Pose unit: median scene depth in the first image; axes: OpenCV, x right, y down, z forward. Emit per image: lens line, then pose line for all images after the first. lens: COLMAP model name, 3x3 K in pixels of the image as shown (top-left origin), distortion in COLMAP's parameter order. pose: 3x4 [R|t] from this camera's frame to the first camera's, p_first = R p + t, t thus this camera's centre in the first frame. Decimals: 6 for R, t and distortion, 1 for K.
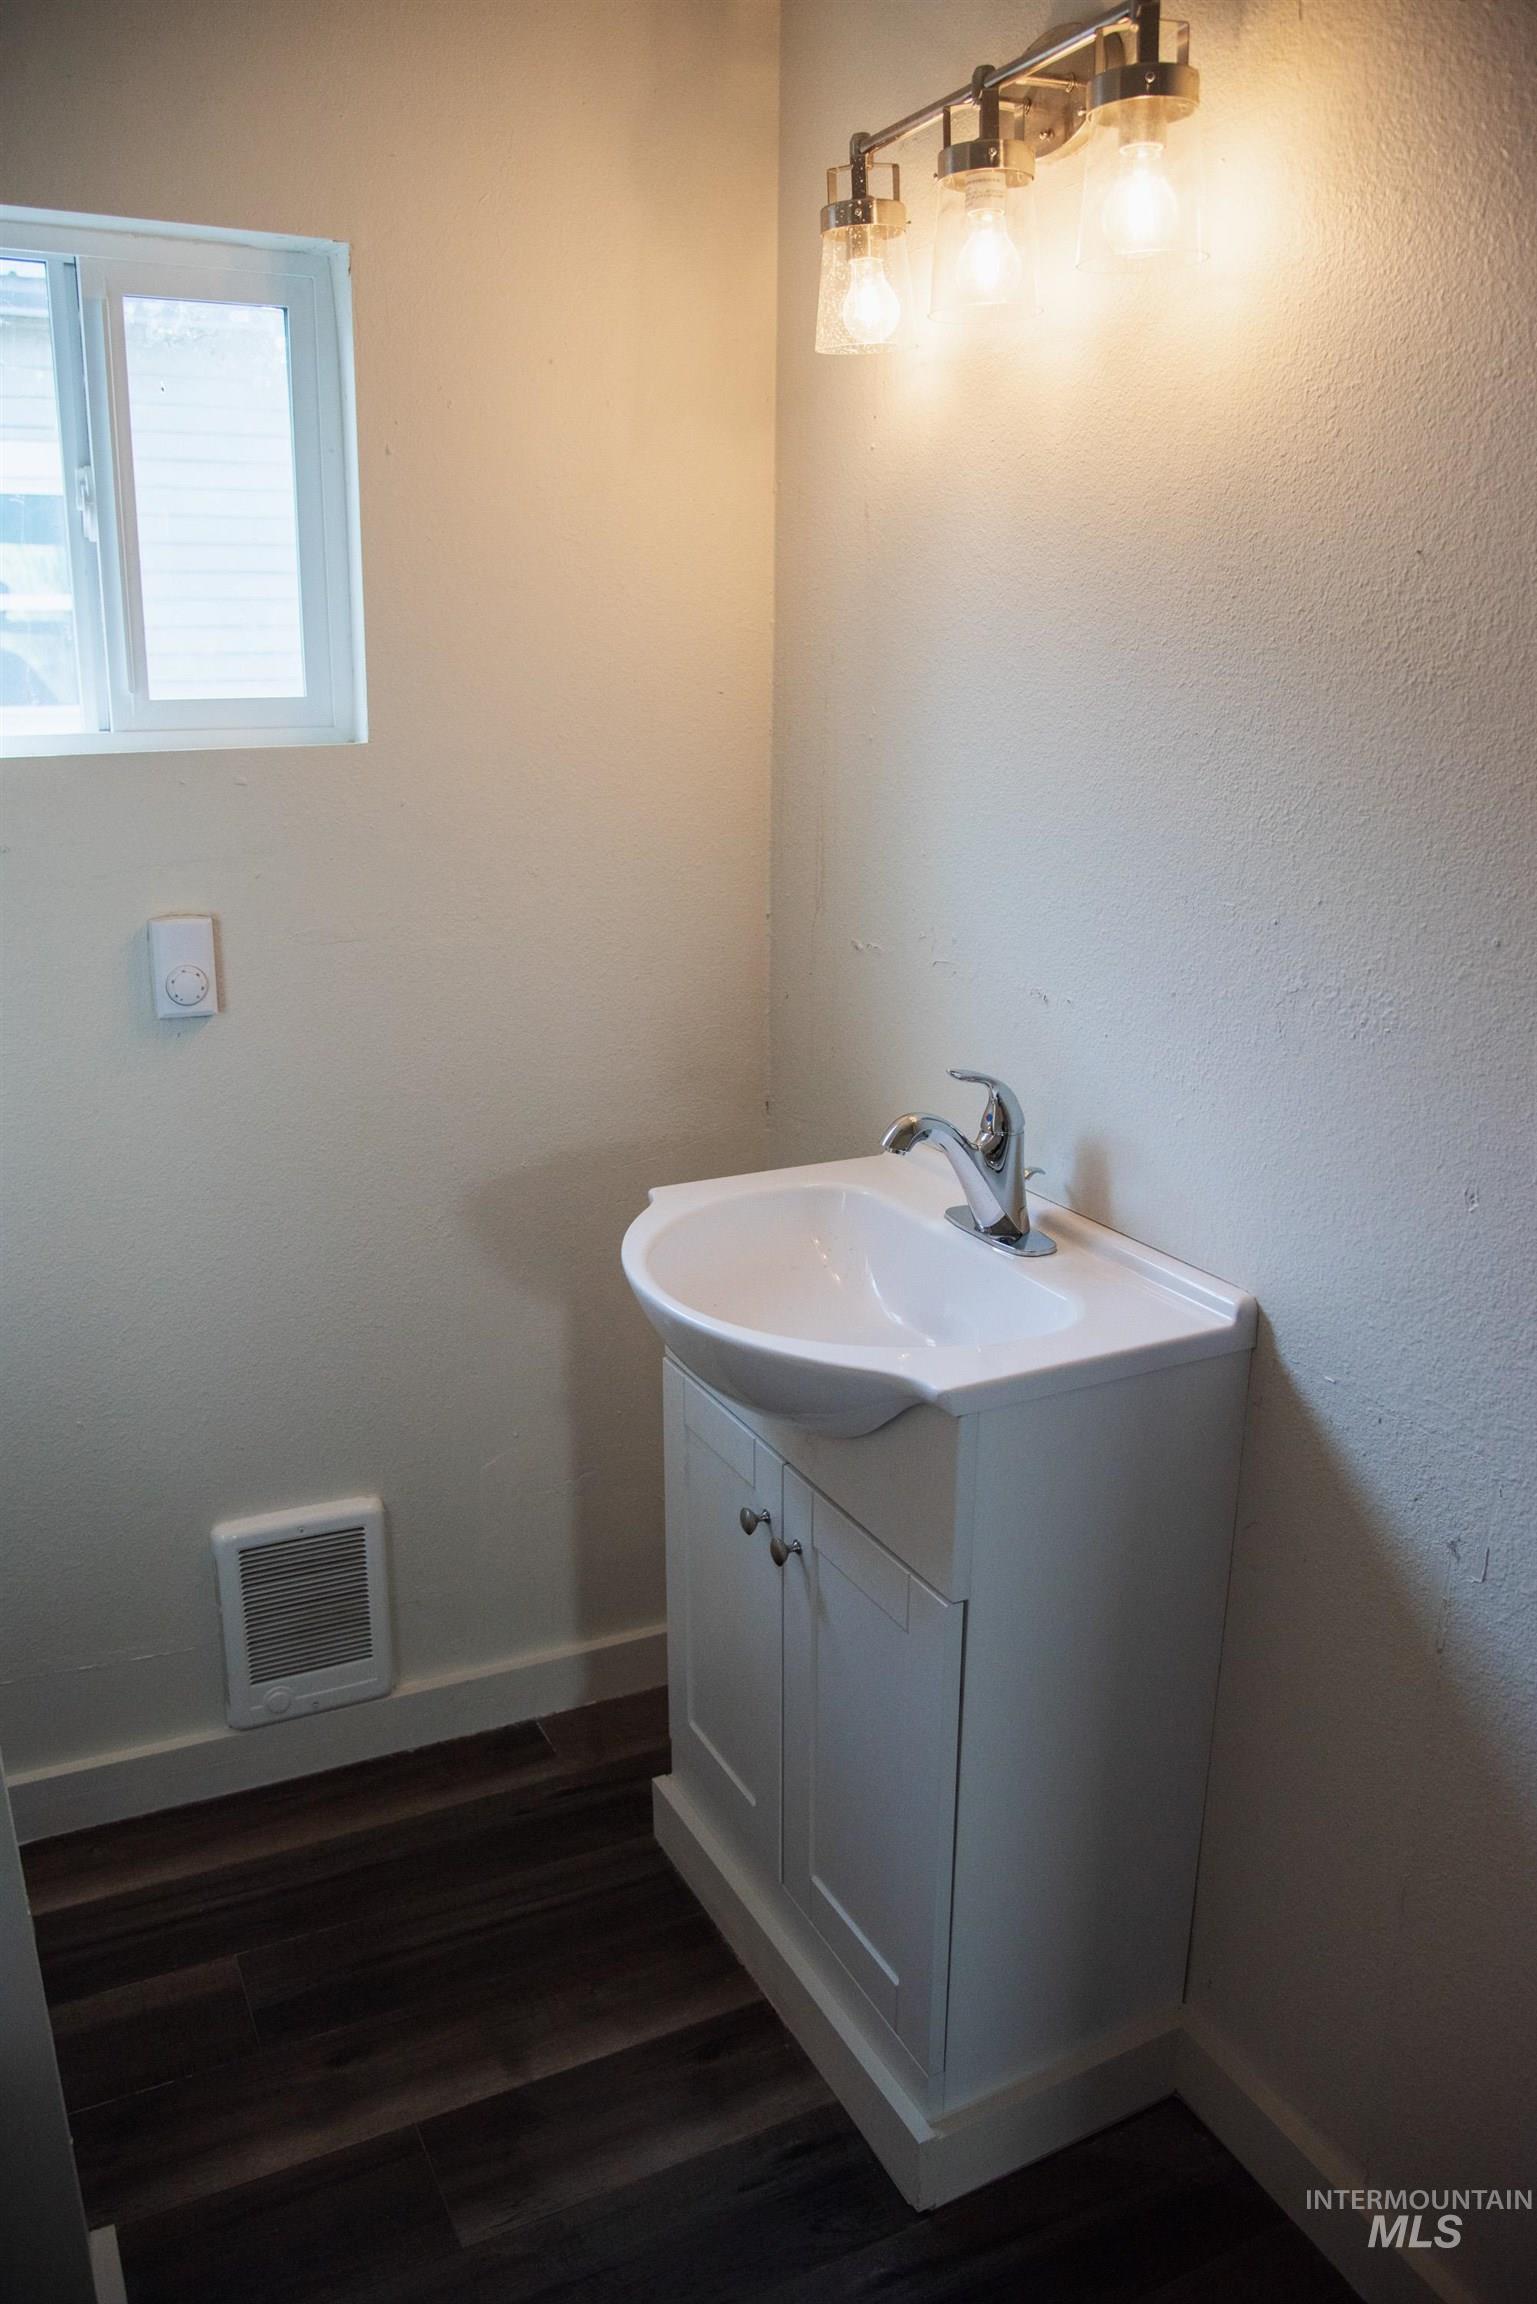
lens RADIAL K [[1693.4, 0, 768.5], [0, 1693.4, 1152.0], [0, 0, 1]] dist [-0.064616, 0.006900]
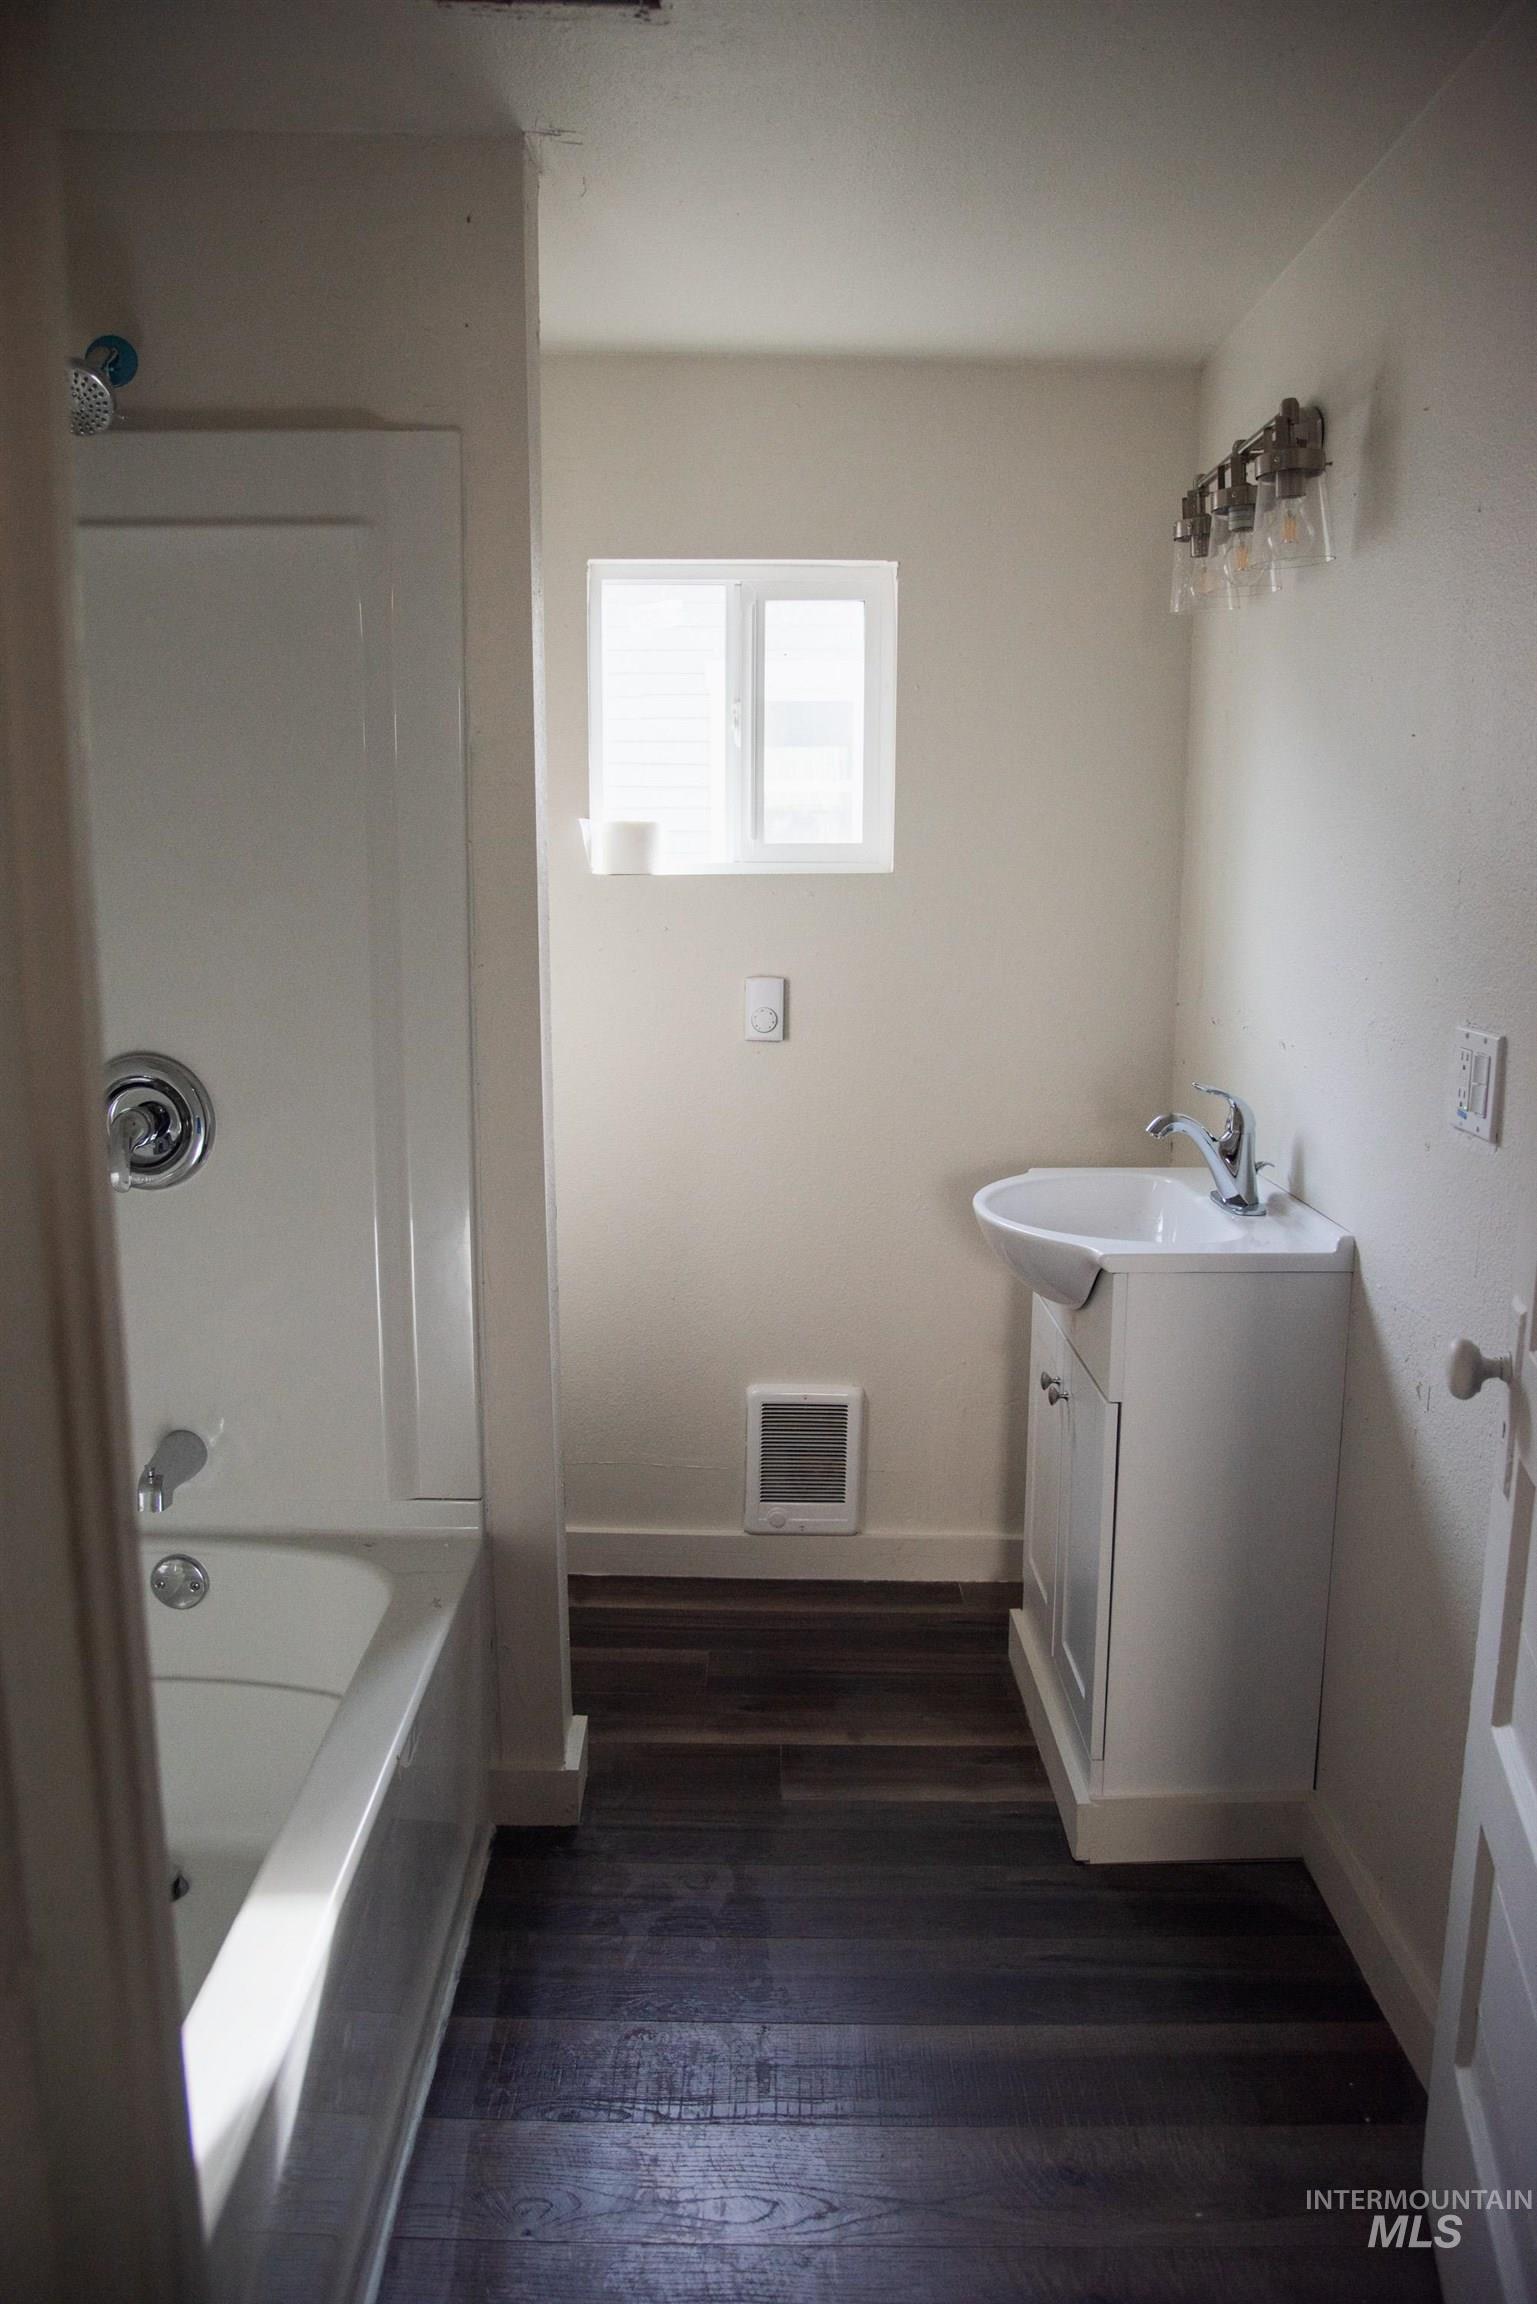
lens RADIAL K [[1693.4, 0, 768.5], [0, 1693.4, 1152.0], [0, 0, 1]] dist [-0.064616, 0.006900]
pose [[0.894269, 0.074558, -0.441275, 0.373515], [-0.122686, 0.989092, -0.081513, 0.154570], [0.430385, 0.127033, 0.893662, -0.409944]]
